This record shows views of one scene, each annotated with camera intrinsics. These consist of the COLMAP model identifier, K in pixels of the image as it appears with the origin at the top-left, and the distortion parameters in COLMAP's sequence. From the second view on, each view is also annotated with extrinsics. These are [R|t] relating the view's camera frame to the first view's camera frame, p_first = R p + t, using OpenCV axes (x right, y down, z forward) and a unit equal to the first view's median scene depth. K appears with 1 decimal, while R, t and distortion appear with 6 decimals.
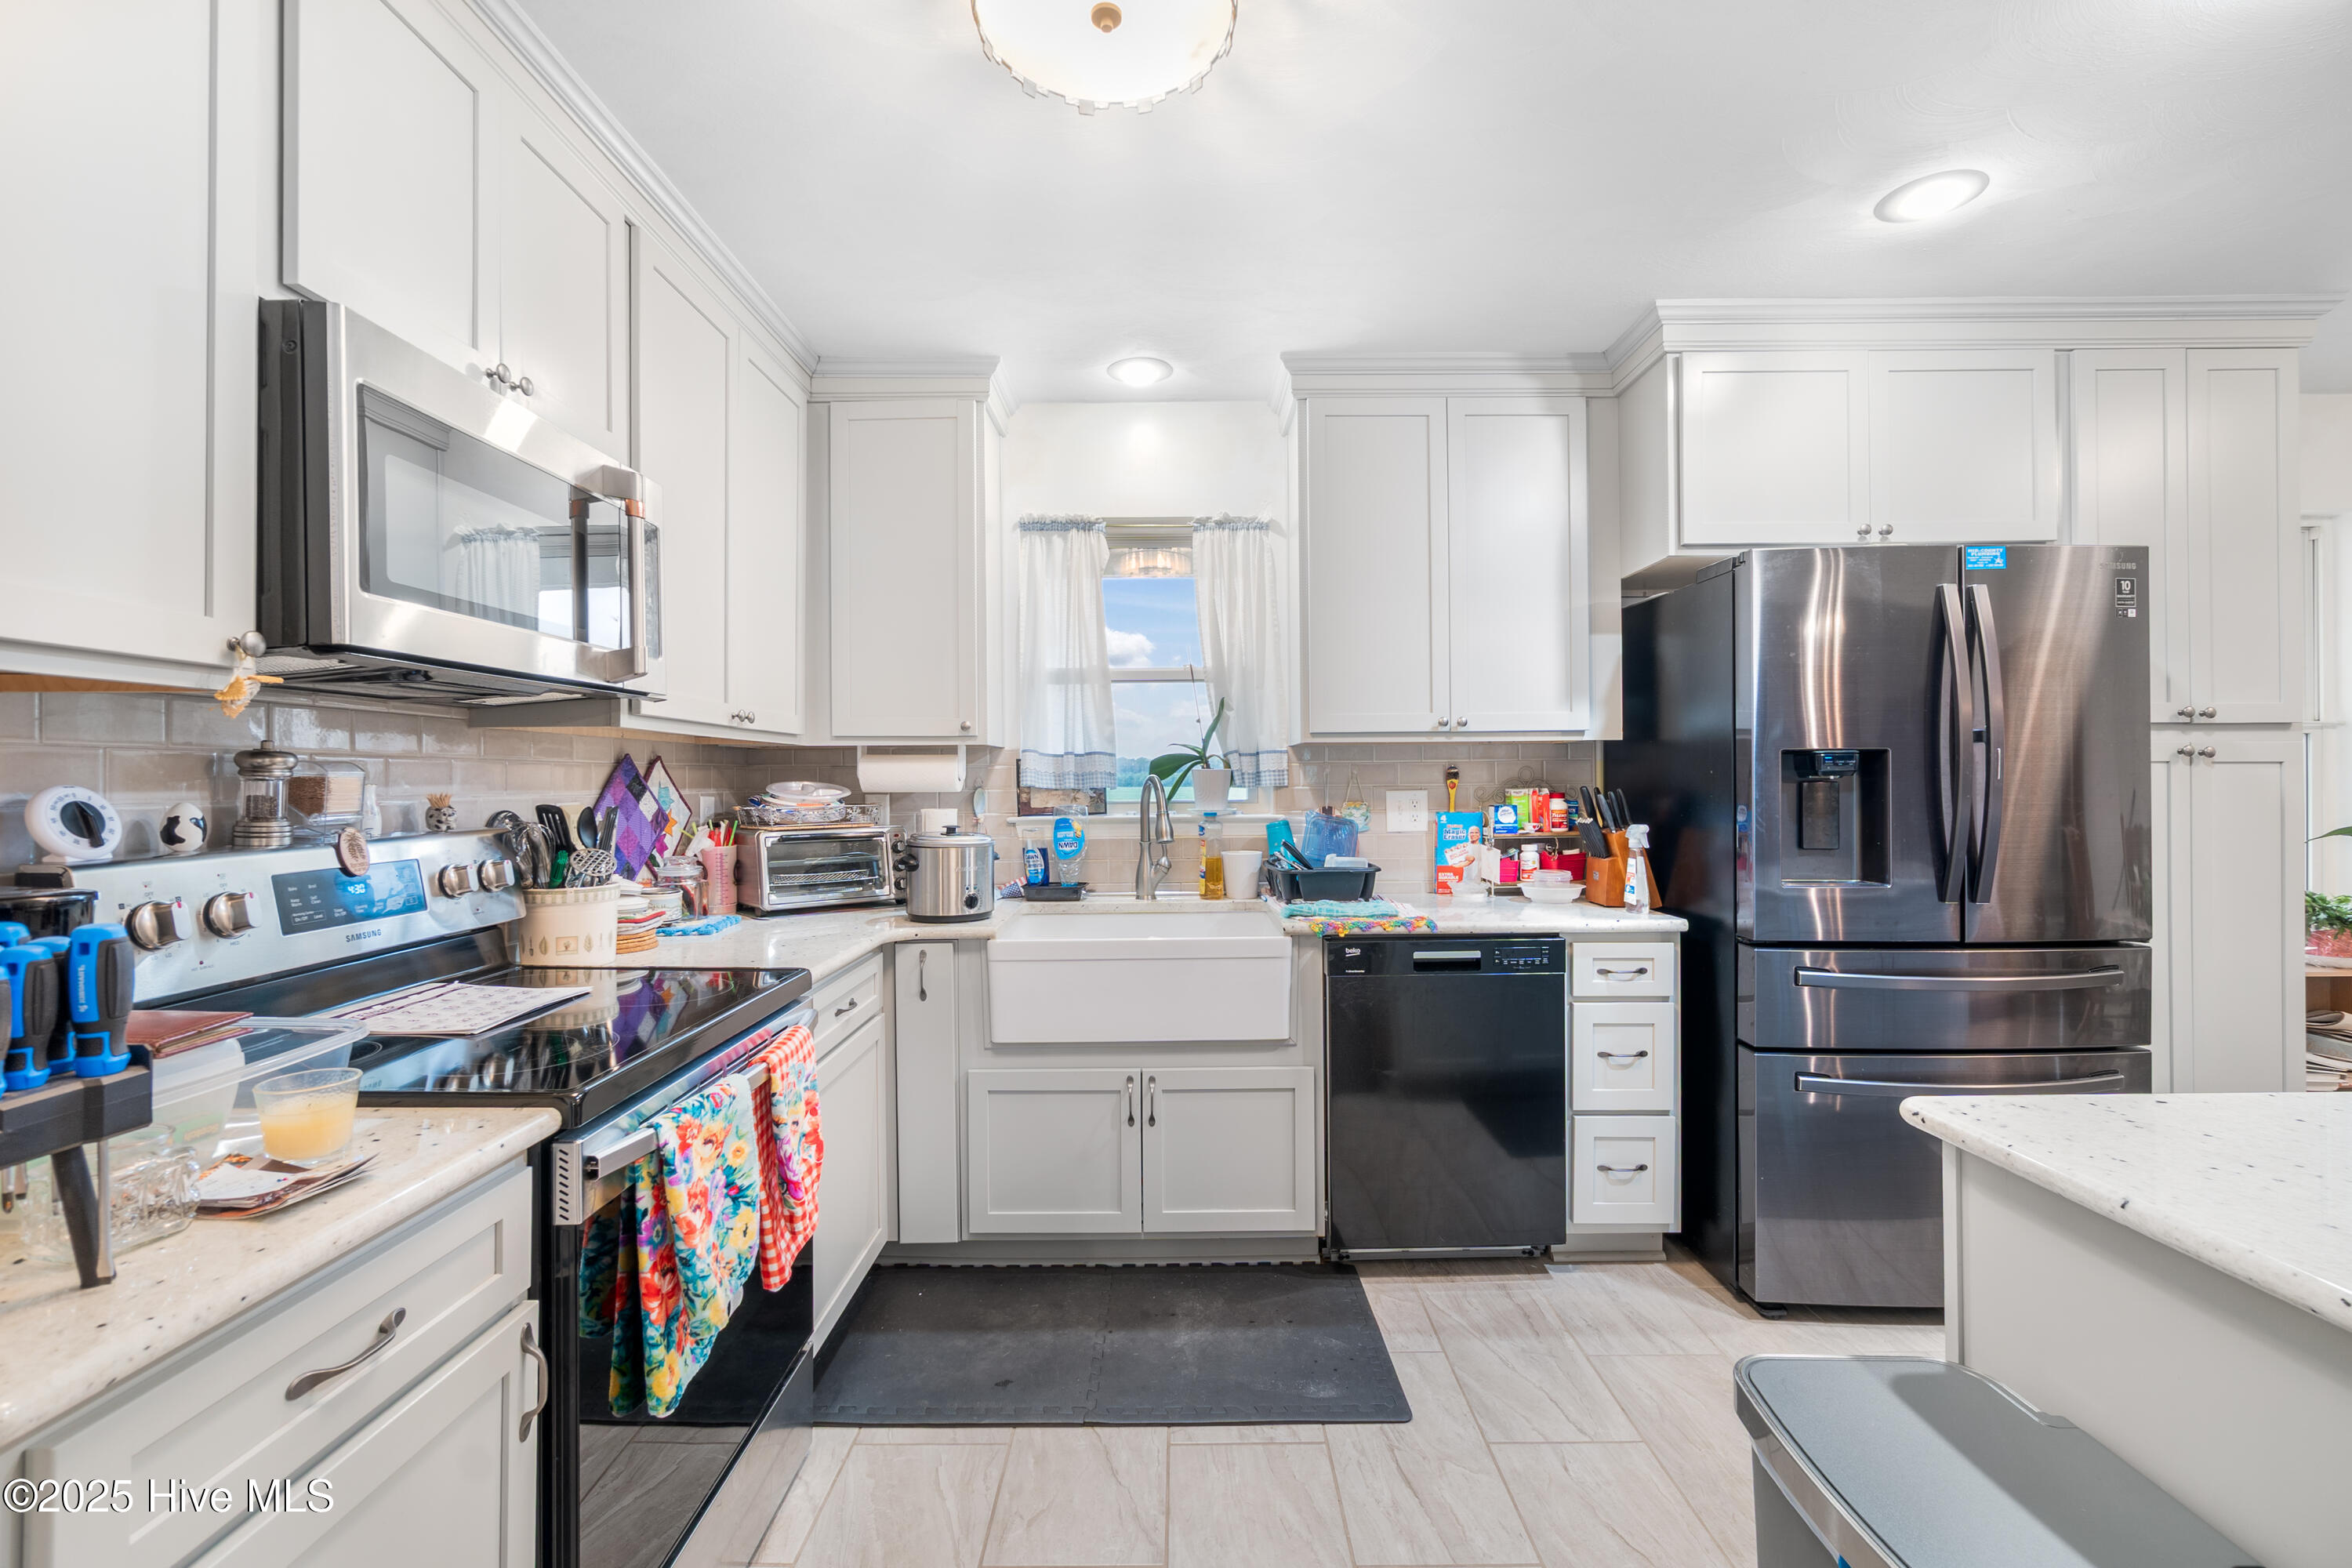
lens RADIAL K [[1023.6, 0, 1167.5], [0, 1023.6, 776.7], [0, 0, 1]] dist [-0.001192, 0.001507]
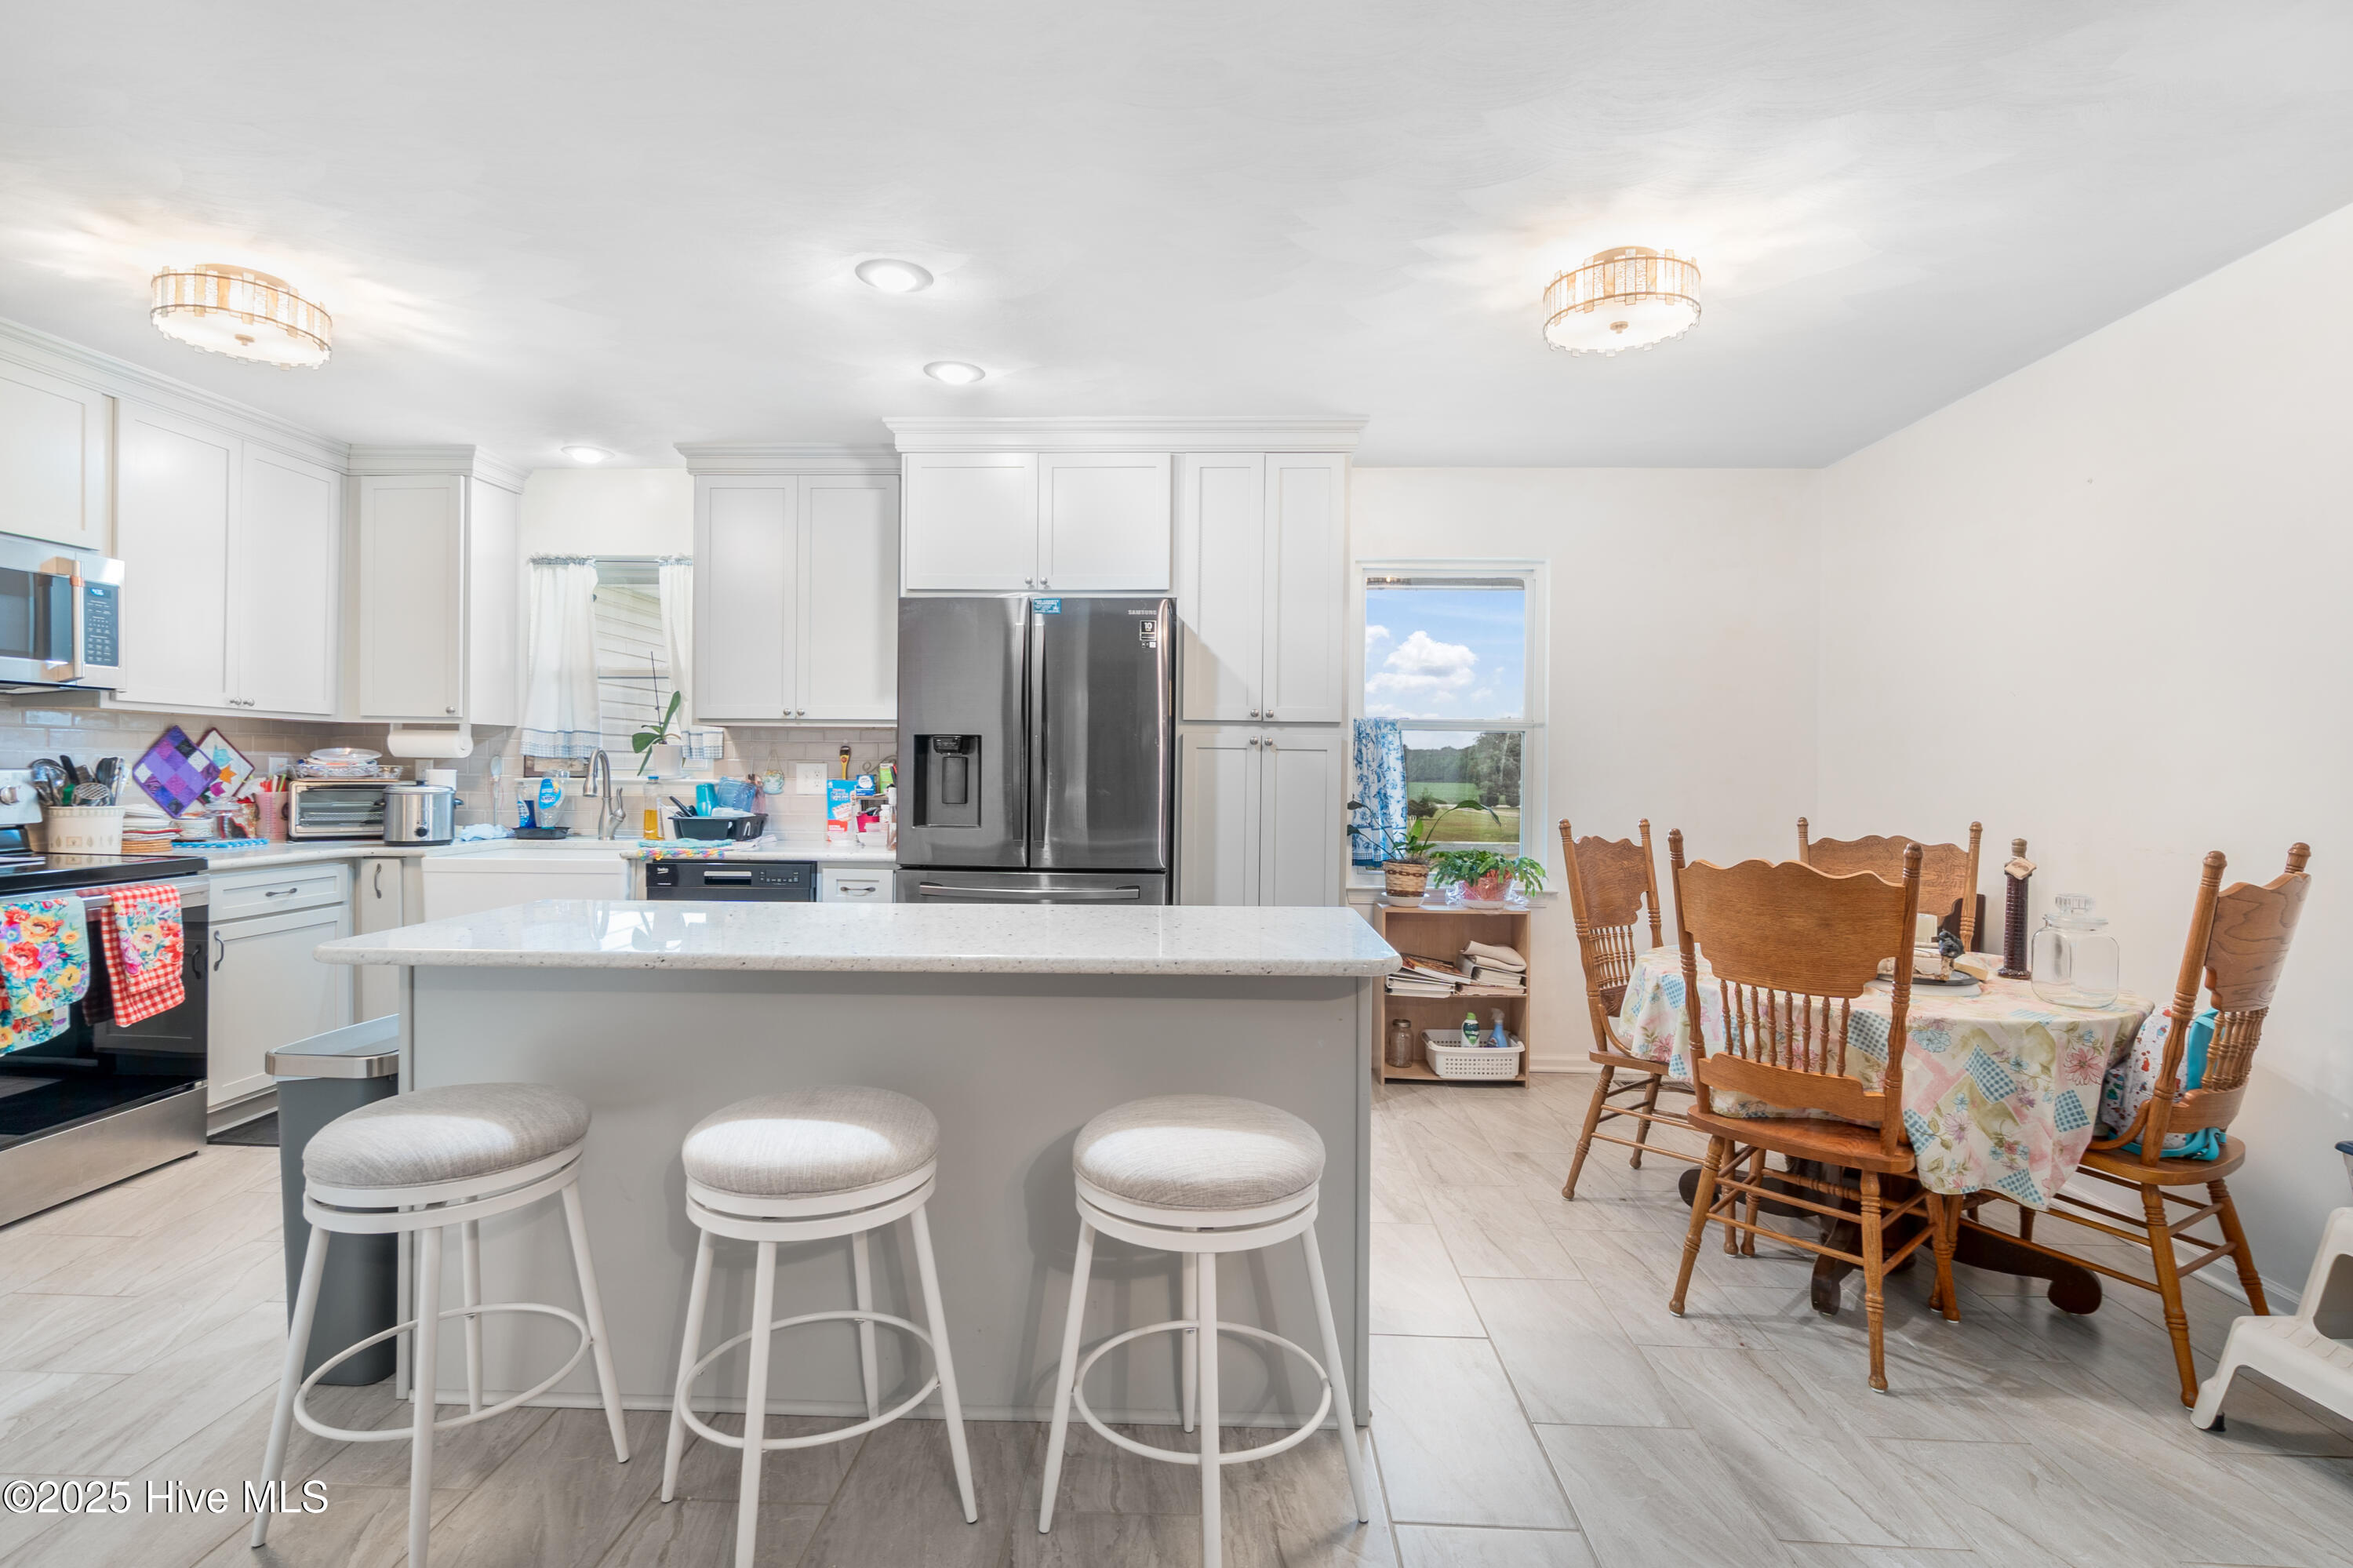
lens RADIAL K [[1121.7, 0, 1183.2], [0, 1121.7, 779.5], [0, 0, 1]] dist [-0.009089, 0.000573]
pose [[0.999193, 0.017805, -0.036000, 0.905468], [-0.017391, 0.999779, 0.011771, 0.010486], [0.036202, -0.011135, 0.999282, -0.513965]]
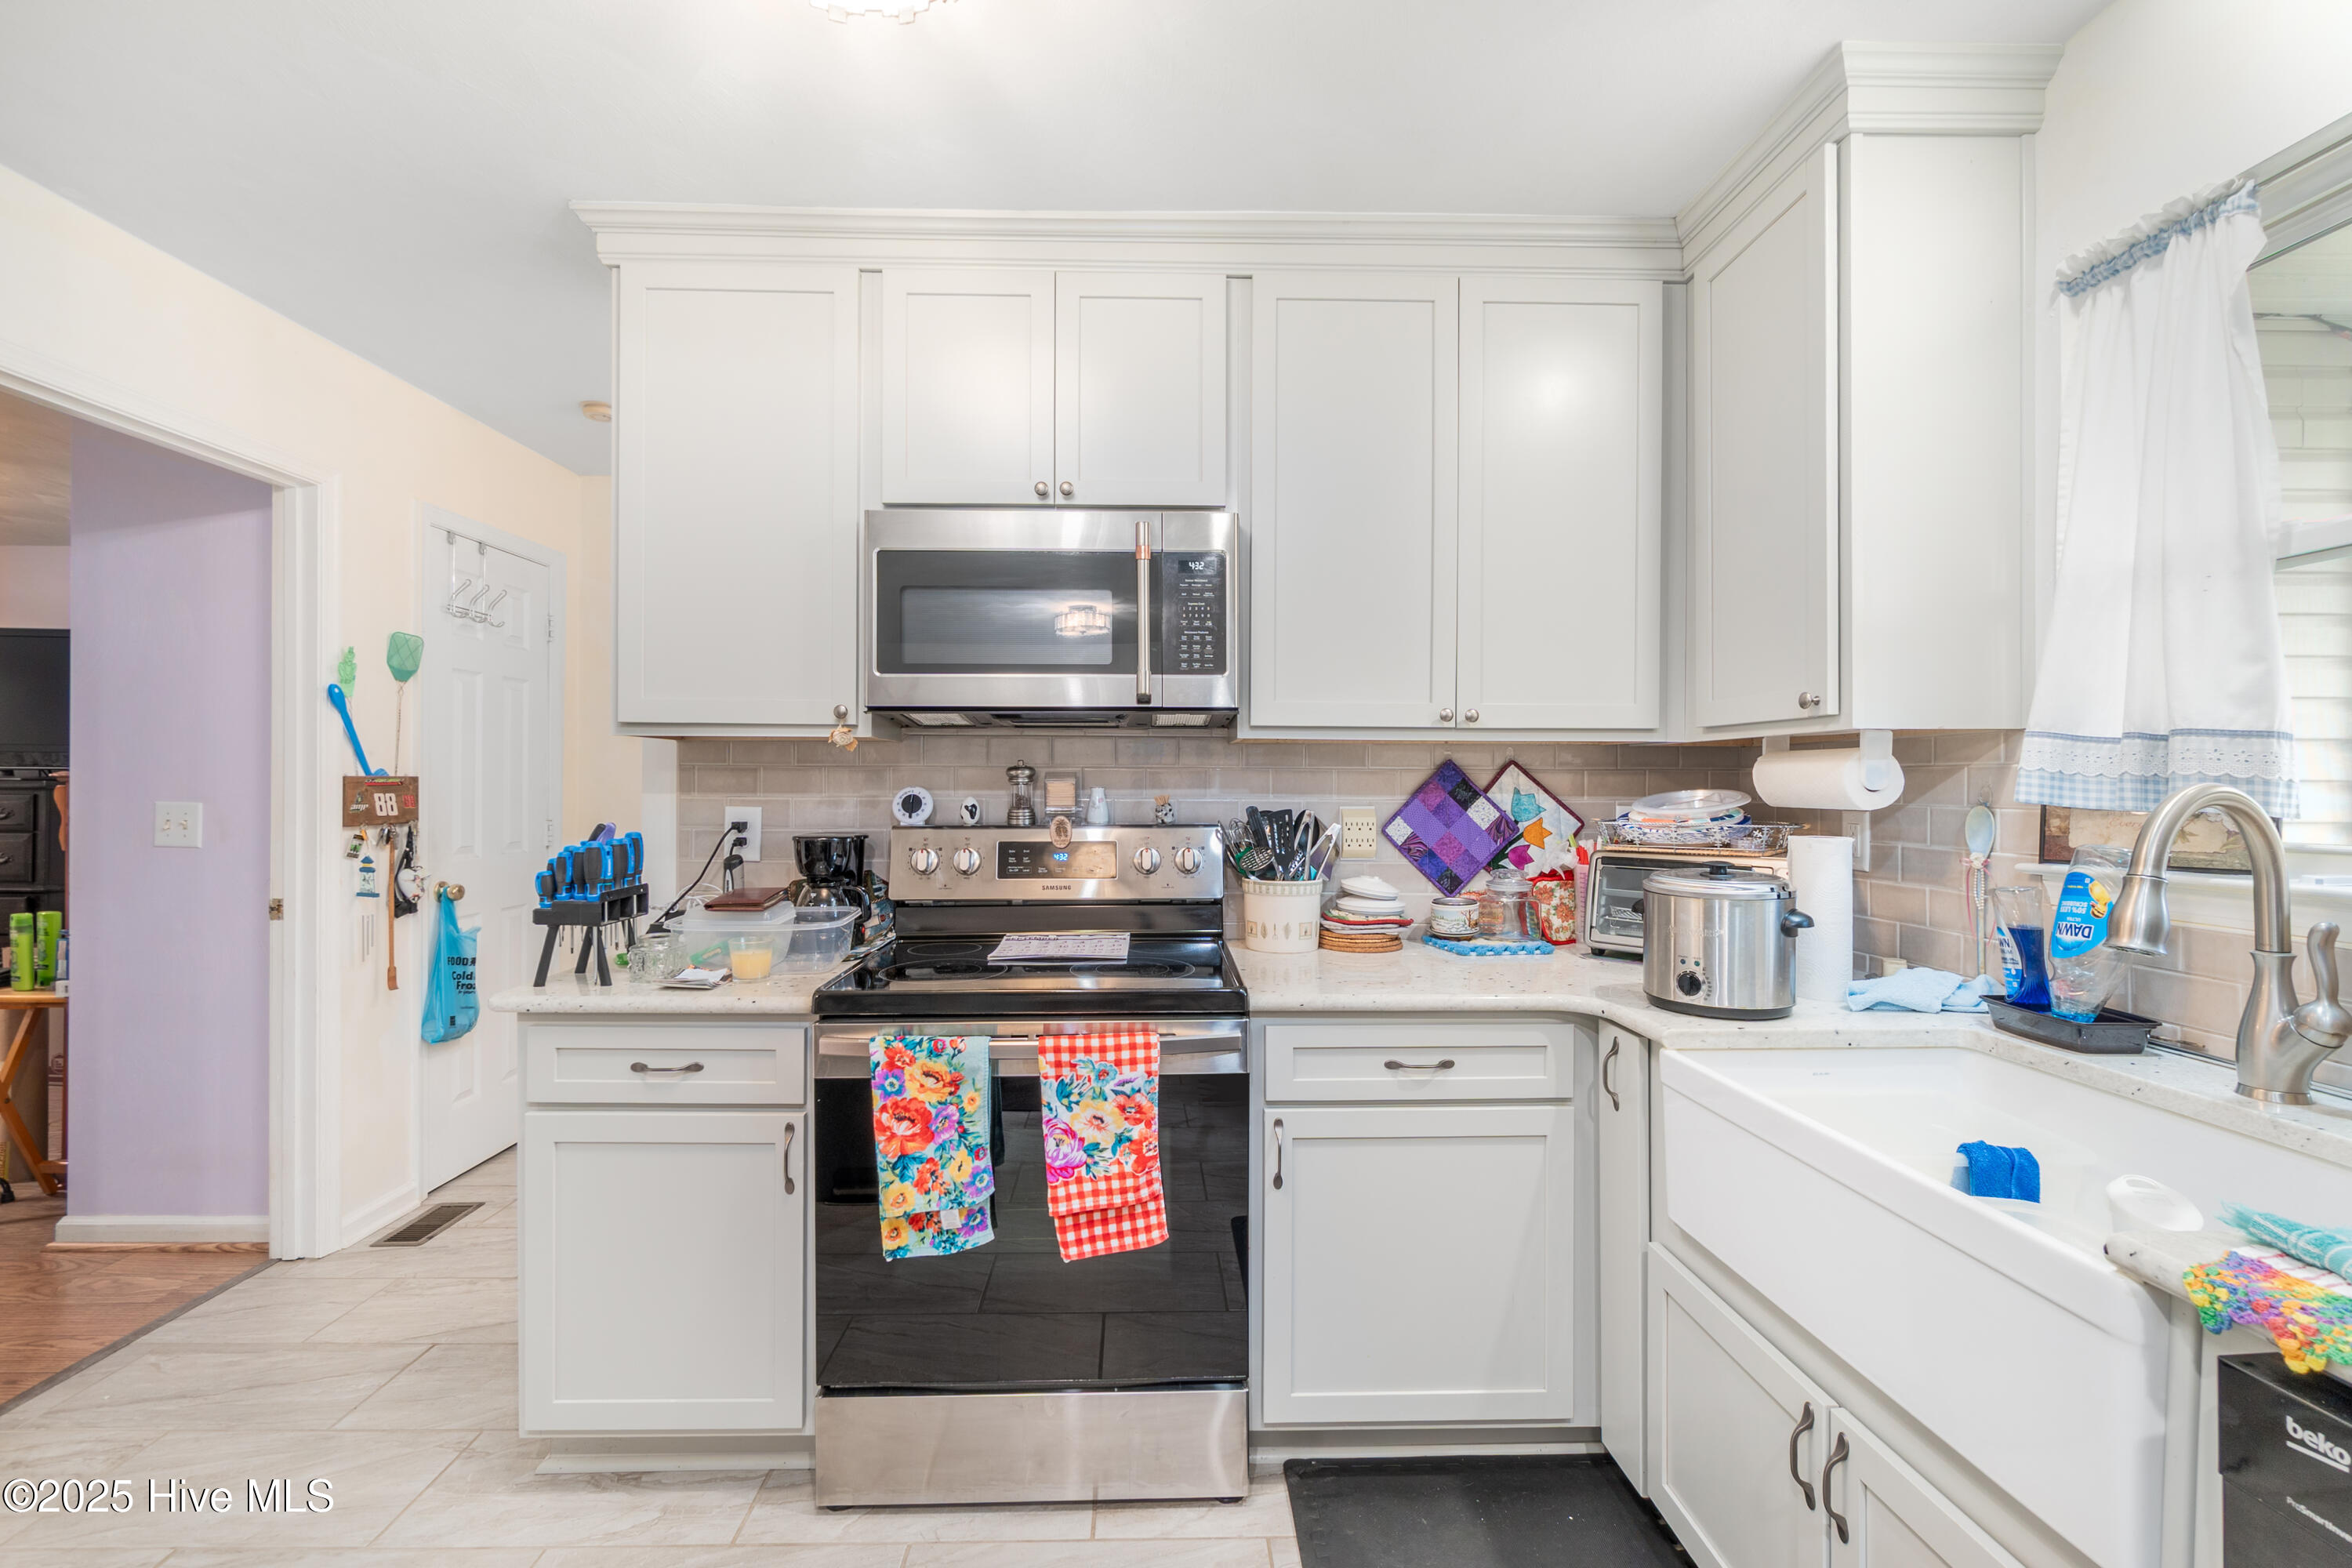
lens RADIAL K [[1023.6, 0, 1175.0], [0, 1023.6, 778.6], [0, 0, 1]] dist [-0.001192, 0.001507]
pose [[0.026656, 0.000493, -0.999645, 0.415014], [-0.000505, 1.000000, 0.000479, -0.003809], [0.999645, 0.000492, 0.026656, 0.646535]]
